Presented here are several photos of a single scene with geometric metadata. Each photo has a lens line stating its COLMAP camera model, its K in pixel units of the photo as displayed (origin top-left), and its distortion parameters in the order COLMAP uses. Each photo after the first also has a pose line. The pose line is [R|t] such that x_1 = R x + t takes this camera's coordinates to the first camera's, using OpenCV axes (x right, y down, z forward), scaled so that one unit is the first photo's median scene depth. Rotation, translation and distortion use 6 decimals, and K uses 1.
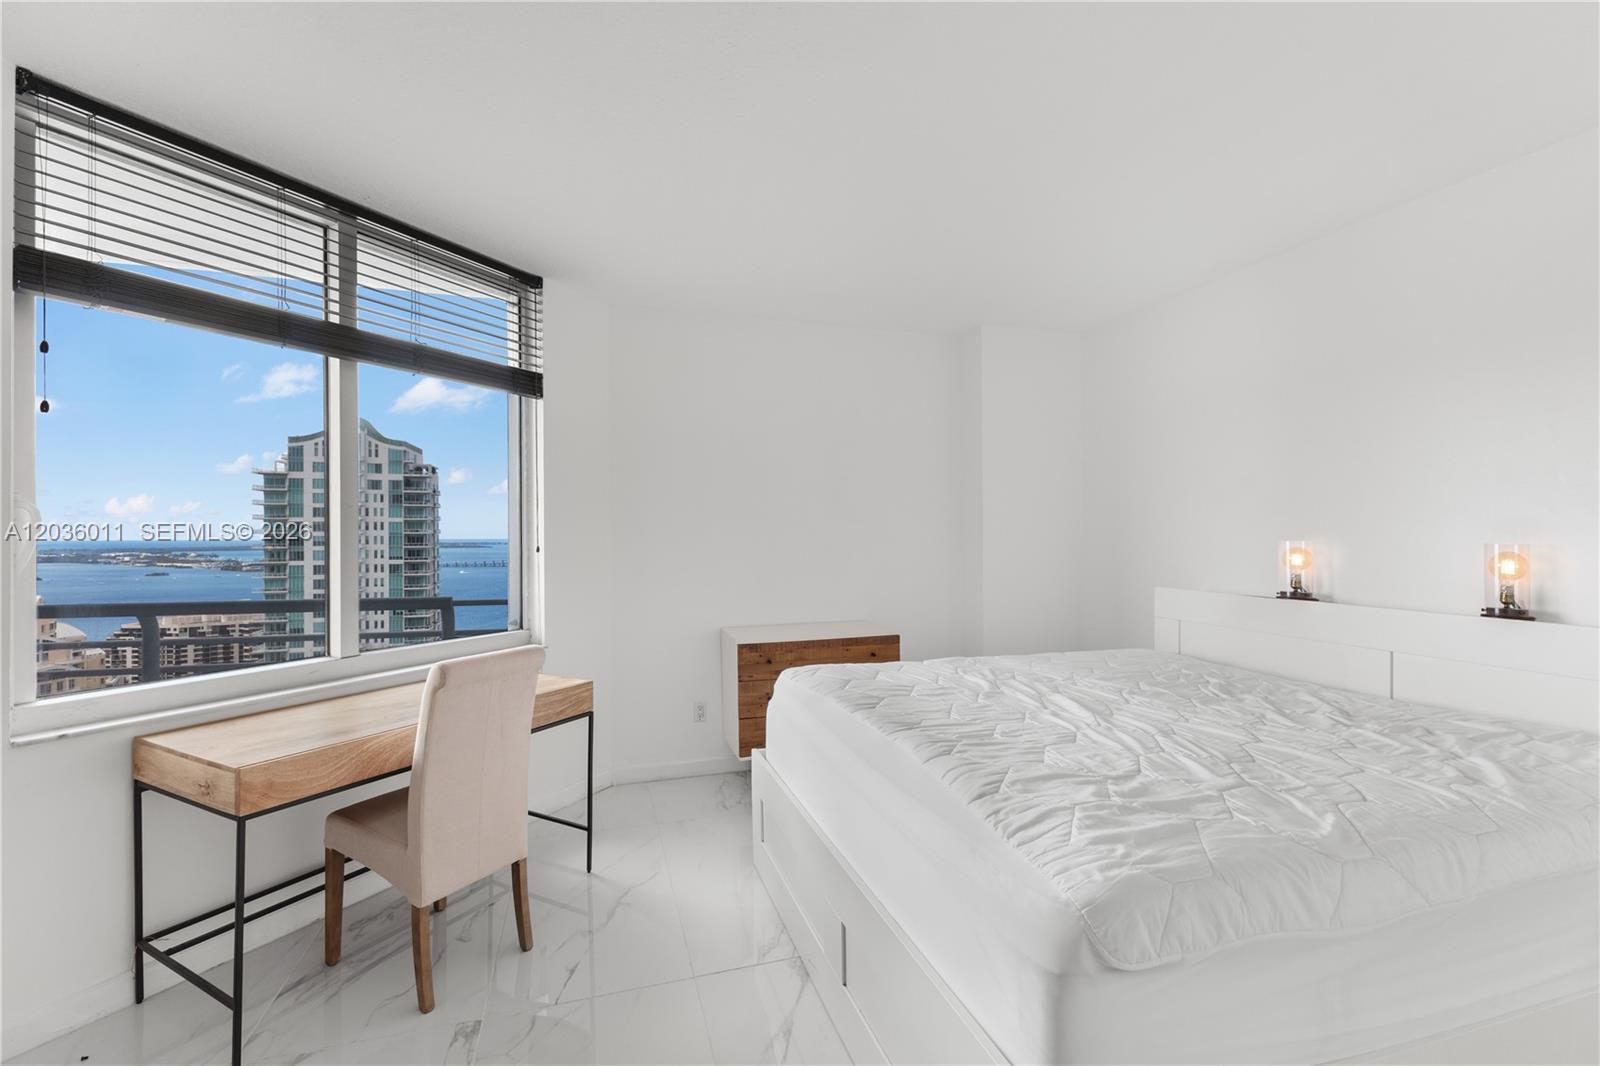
lens RADIAL K [[709.4, 0, 810.9], [0, 709.4, 514.1], [0, 0, 1]] dist [0.003317, 0.000677]
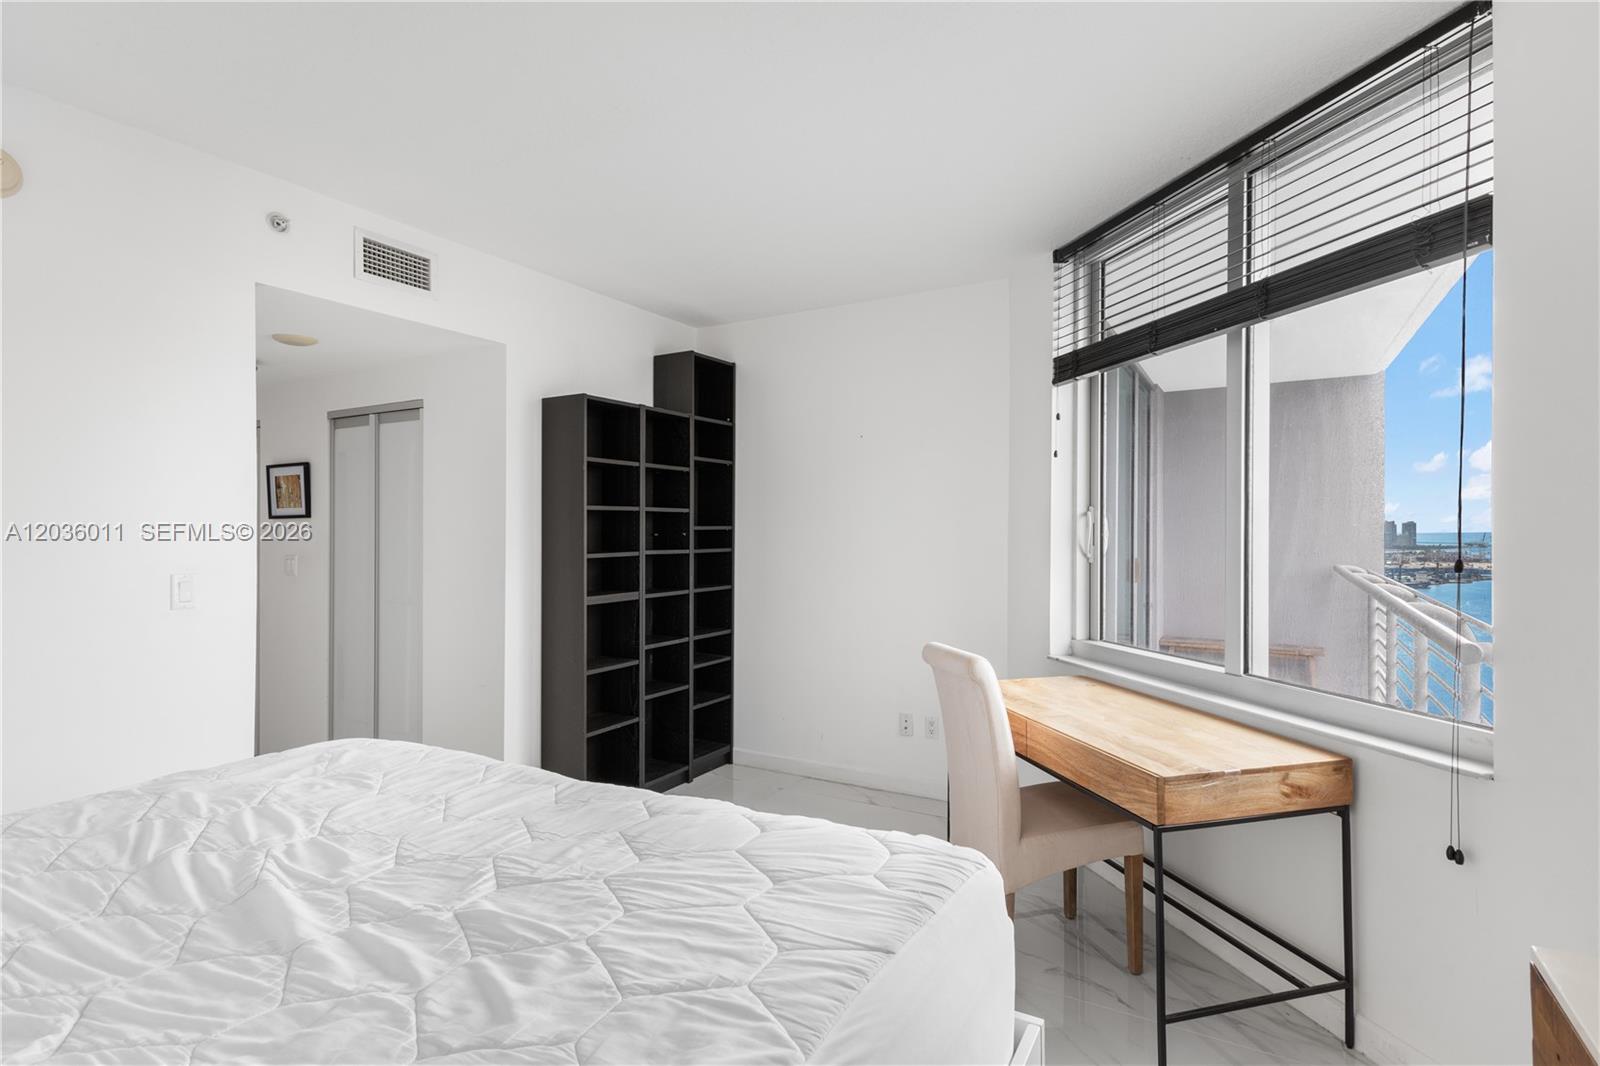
lens RADIAL K [[777.0, 0, 827.9], [0, 777.0, 531.9], [0, 0, 1]] dist [0.017276, -0.000436]
pose [[-0.724106, 0.013043, -0.689566, 0.352963], [0.033890, 0.999286, -0.016686, 0.026430], [0.688856, -0.035451, -0.724031, 1.289759]]
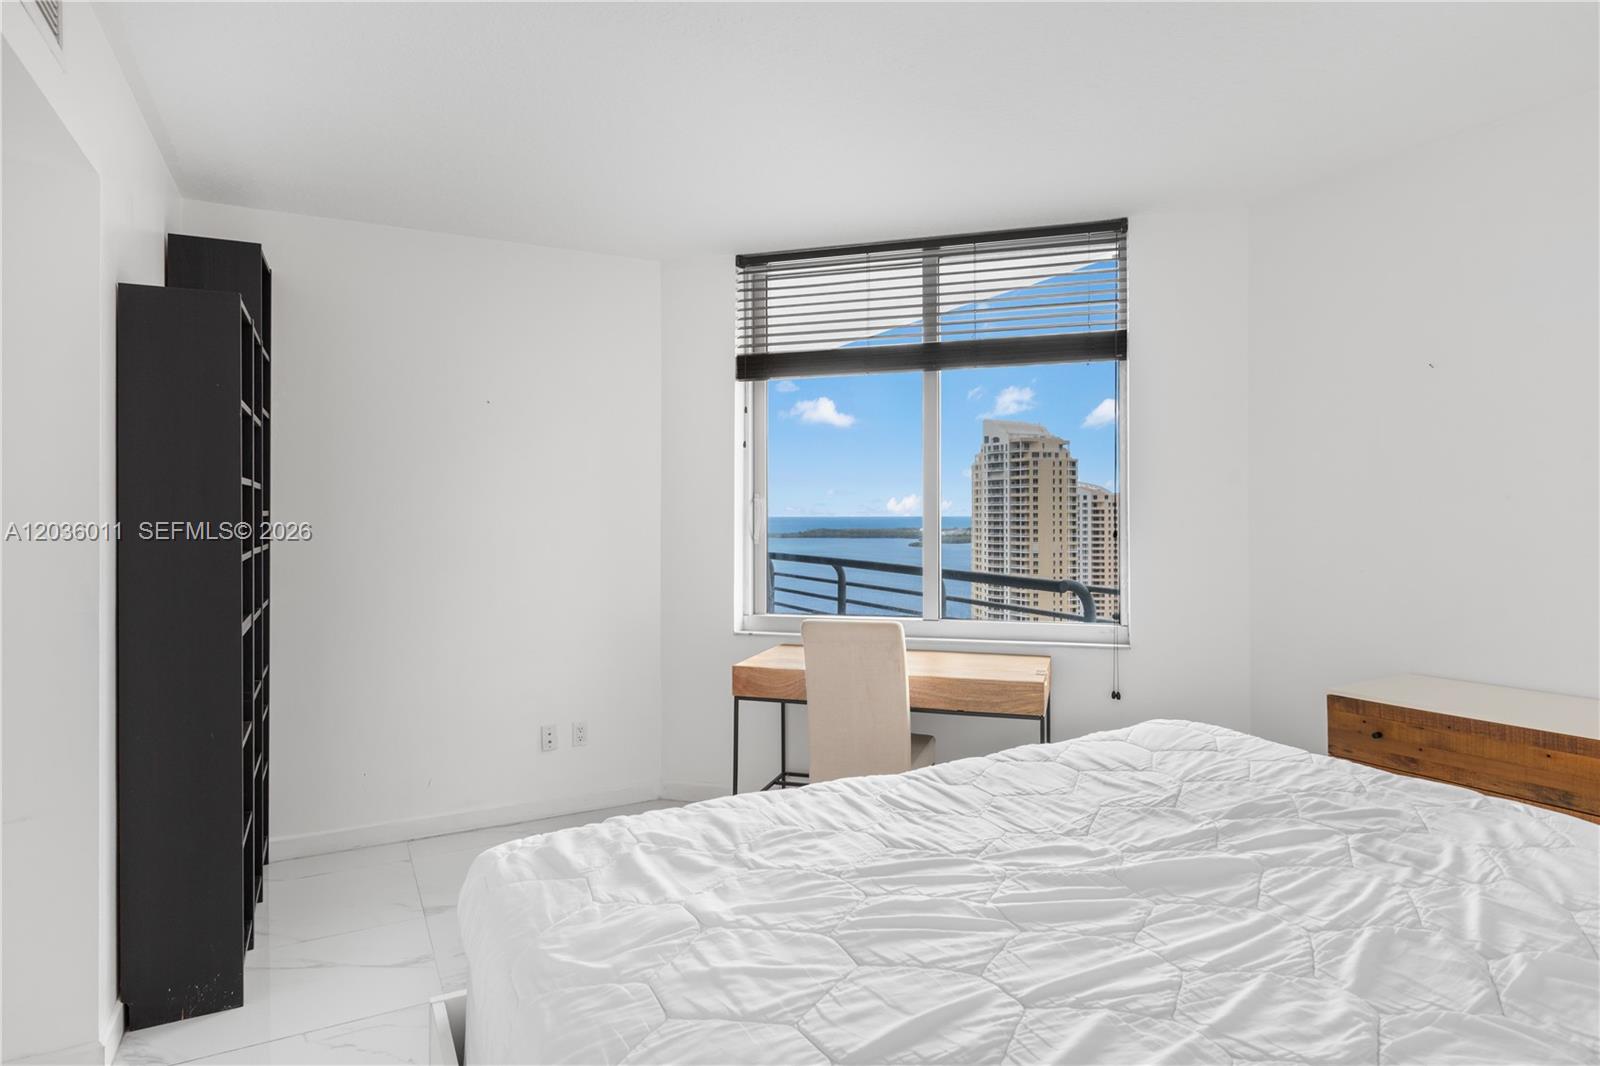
lens RADIAL K [[880.5, 0, 798.7], [0, 880.5, 513.2], [0, 0, 1]] dist [0.003432, 0.000183]
pose [[0.193261, 0.005348, -0.981133, 0.725719], [0.028751, 0.999525, 0.011112, -0.002505], [0.980726, -0.030356, 0.193016, 0.476192]]
